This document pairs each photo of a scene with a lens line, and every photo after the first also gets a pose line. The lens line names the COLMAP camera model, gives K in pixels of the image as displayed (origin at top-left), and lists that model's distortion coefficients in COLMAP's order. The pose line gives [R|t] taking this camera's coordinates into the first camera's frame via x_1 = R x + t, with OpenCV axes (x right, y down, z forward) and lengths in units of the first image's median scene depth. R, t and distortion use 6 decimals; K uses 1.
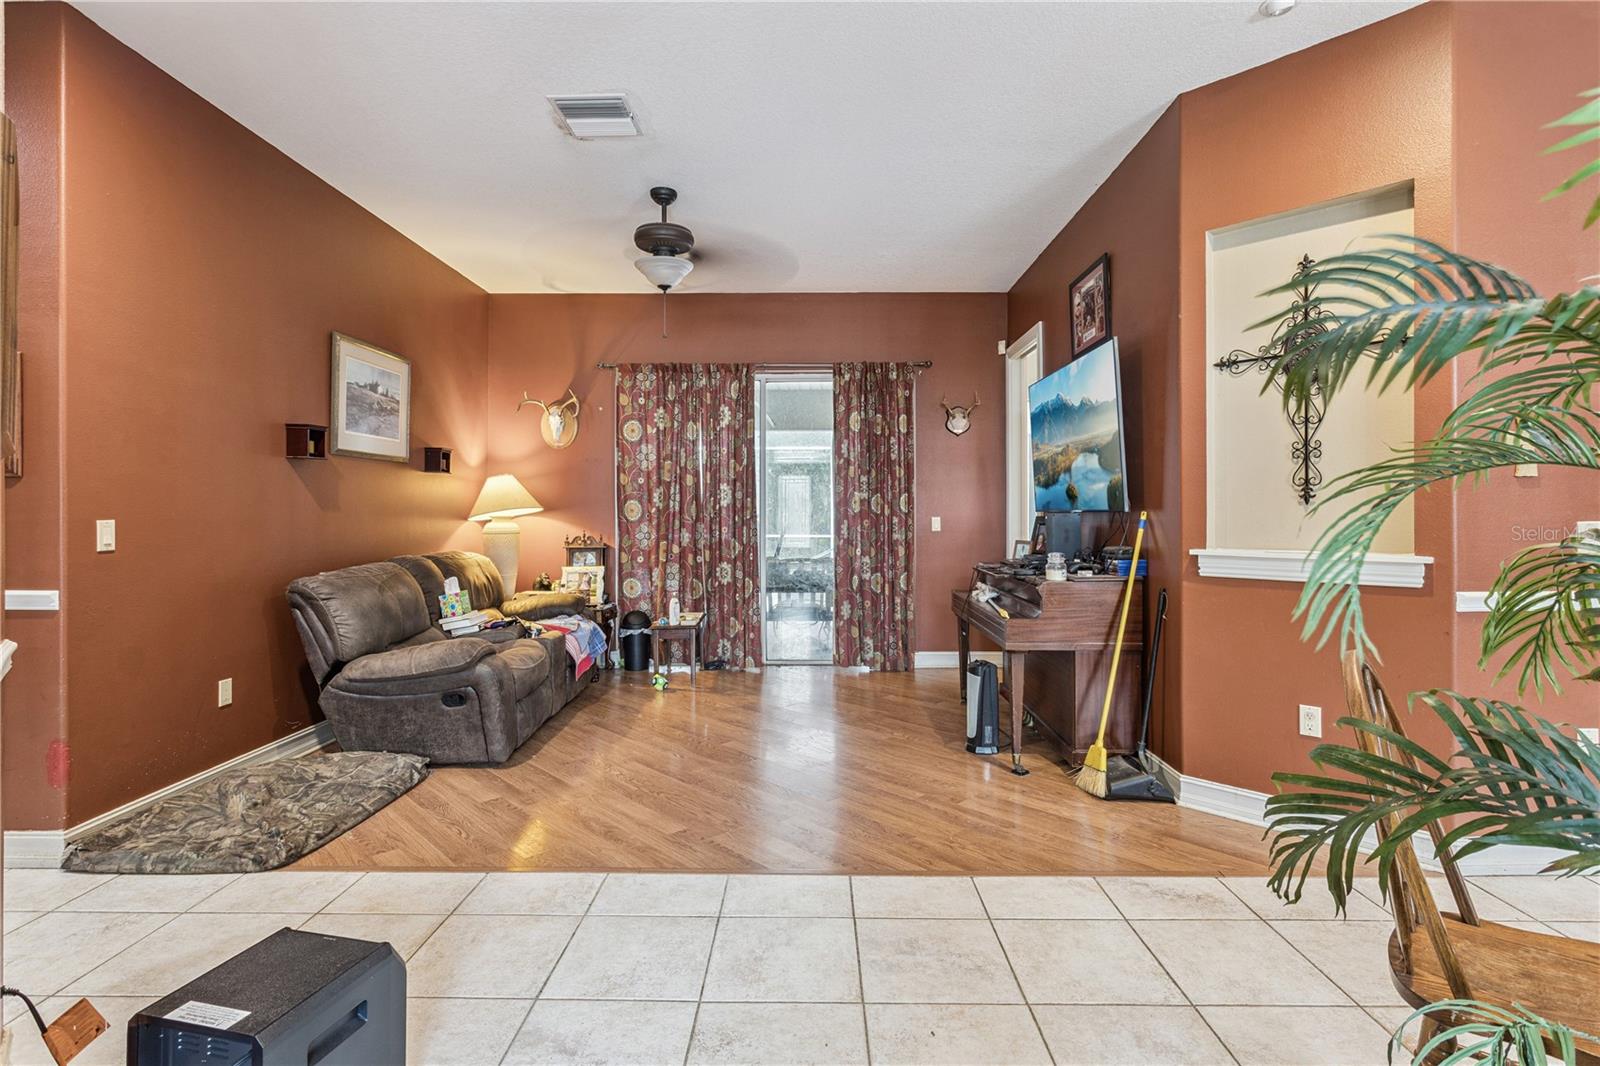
lens RADIAL K [[755.8, 0, 807.0], [0, 755.8, 507.4], [0, 0, 1]] dist [-0.000058, 0.000105]
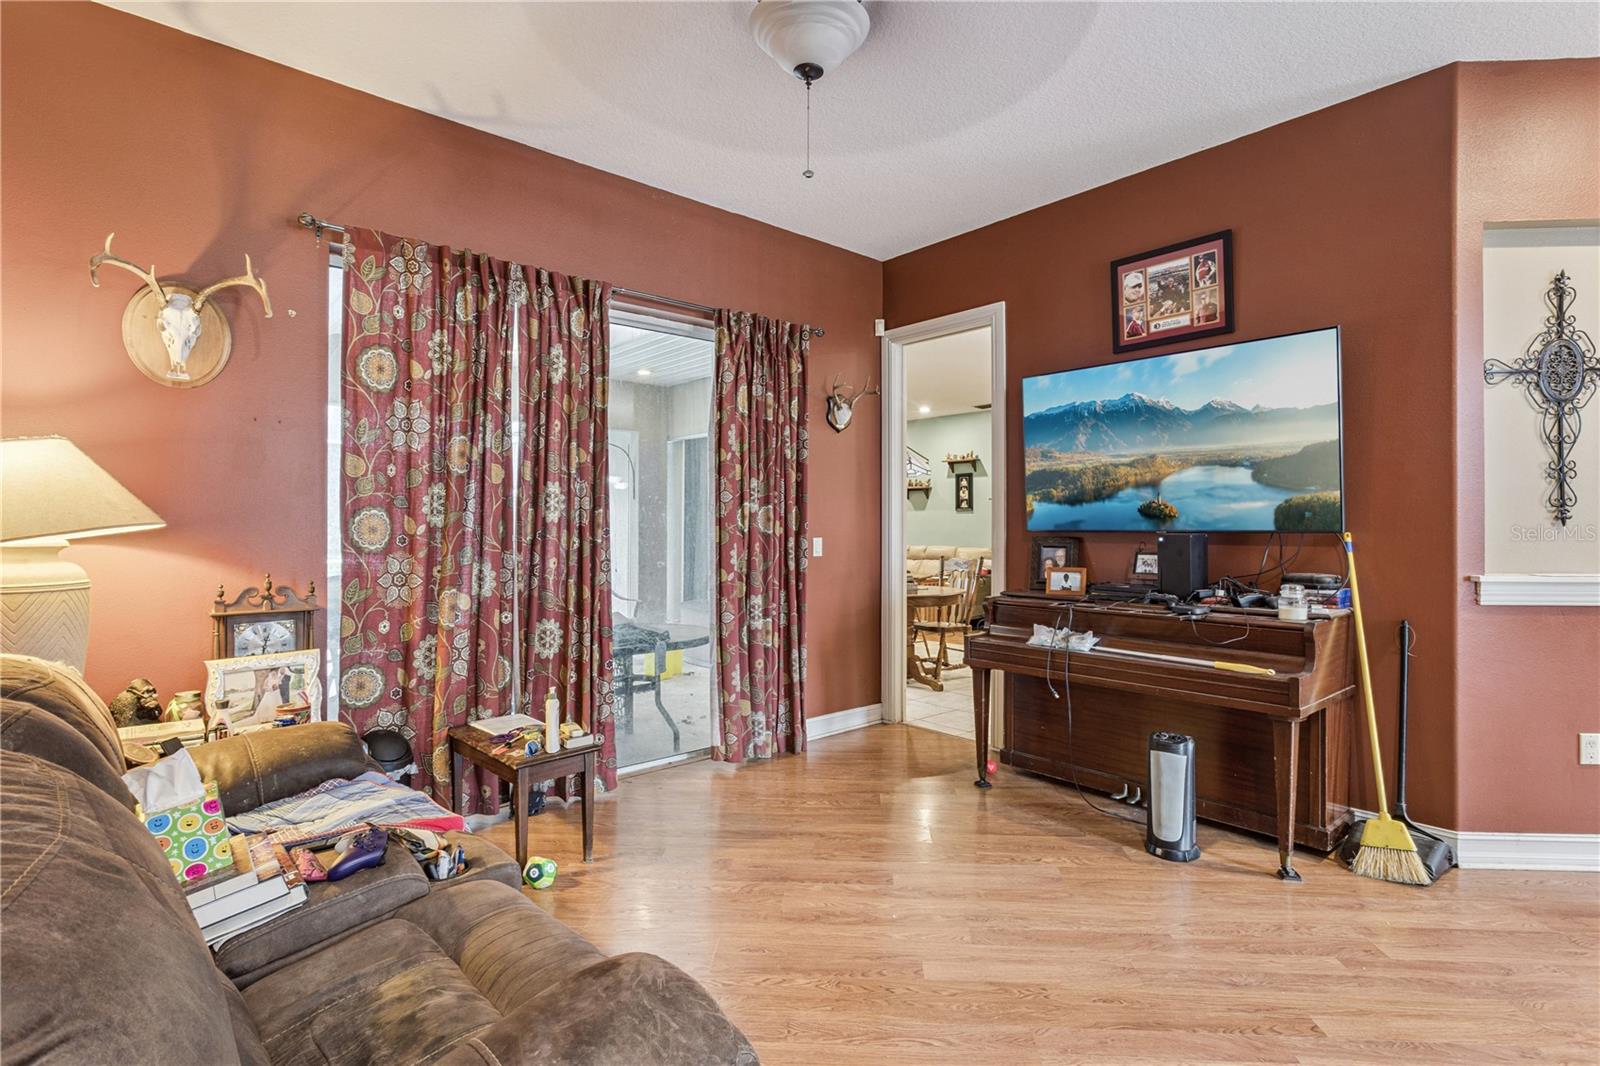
lens RADIAL K [[778.3, 0, 801.4], [0, 778.3, 518.1], [0, 0, 1]] dist [0.004023, 0.001013]
pose [[0.750379, 0.006865, 0.660972, -0.363085], [-0.004376, 0.999976, -0.005418, -0.002261], [-0.660993, 0.001173, 0.750391, 0.436432]]
